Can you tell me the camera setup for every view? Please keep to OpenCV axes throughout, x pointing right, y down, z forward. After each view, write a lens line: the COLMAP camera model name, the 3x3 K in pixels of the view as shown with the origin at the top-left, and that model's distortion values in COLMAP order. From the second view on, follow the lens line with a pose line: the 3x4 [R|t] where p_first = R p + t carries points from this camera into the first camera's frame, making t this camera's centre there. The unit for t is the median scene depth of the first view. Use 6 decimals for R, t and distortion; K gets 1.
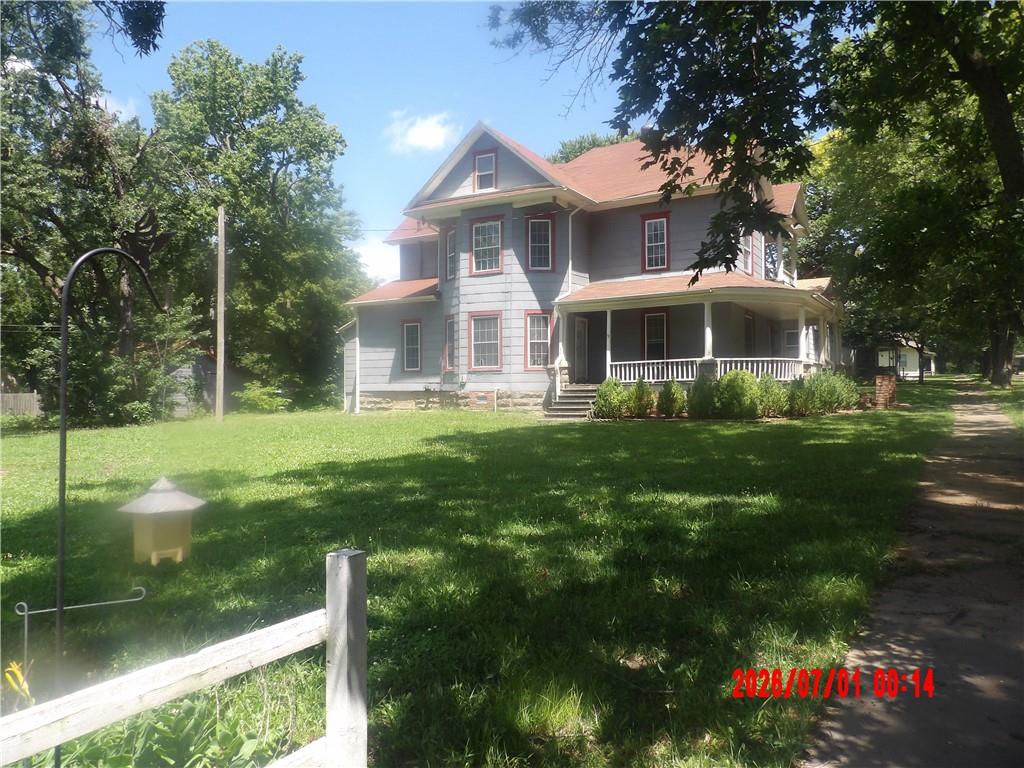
lens RADIAL K [[759.7, 0, 512.0], [0, 759.7, 384.0], [0, 0, 1]] dist [-0.009662, 0.037600]
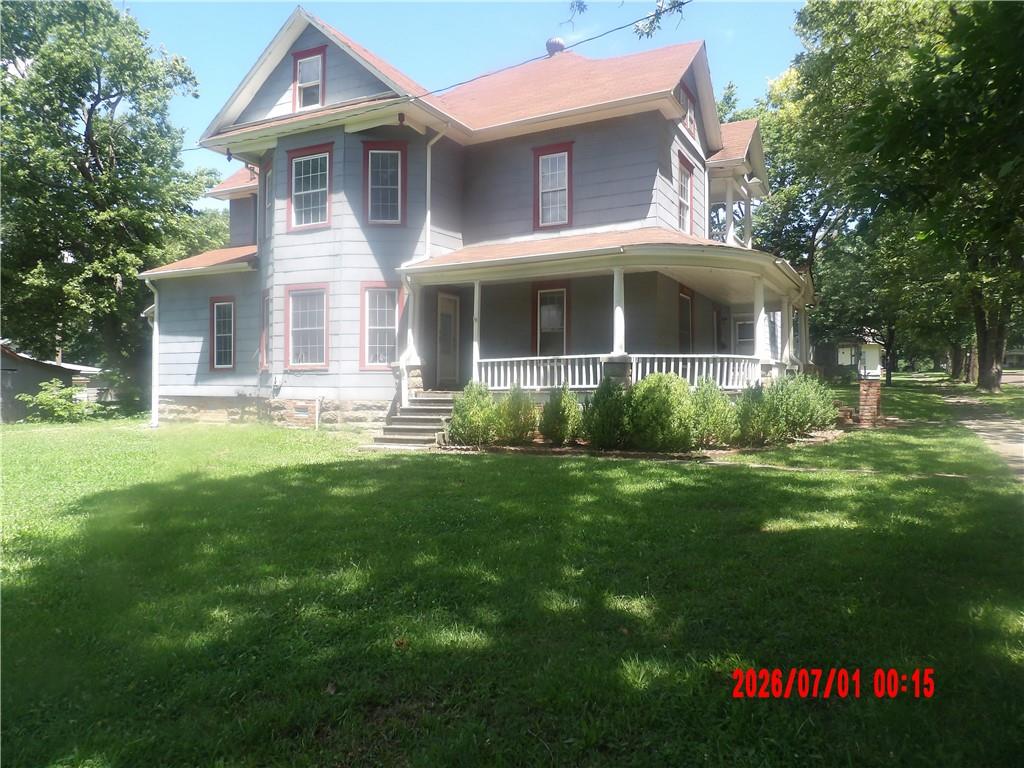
lens RADIAL K [[748.3, 0, 504.6], [0, 748.3, 383.9], [0, 0, 1]] dist [-0.007751, 0.046930]
pose [[0.999029, 0.006129, 0.043632, 0.117105], [-0.006471, 0.999949, 0.007698, -0.011252], [-0.043583, -0.007973, 0.999018, 0.318353]]
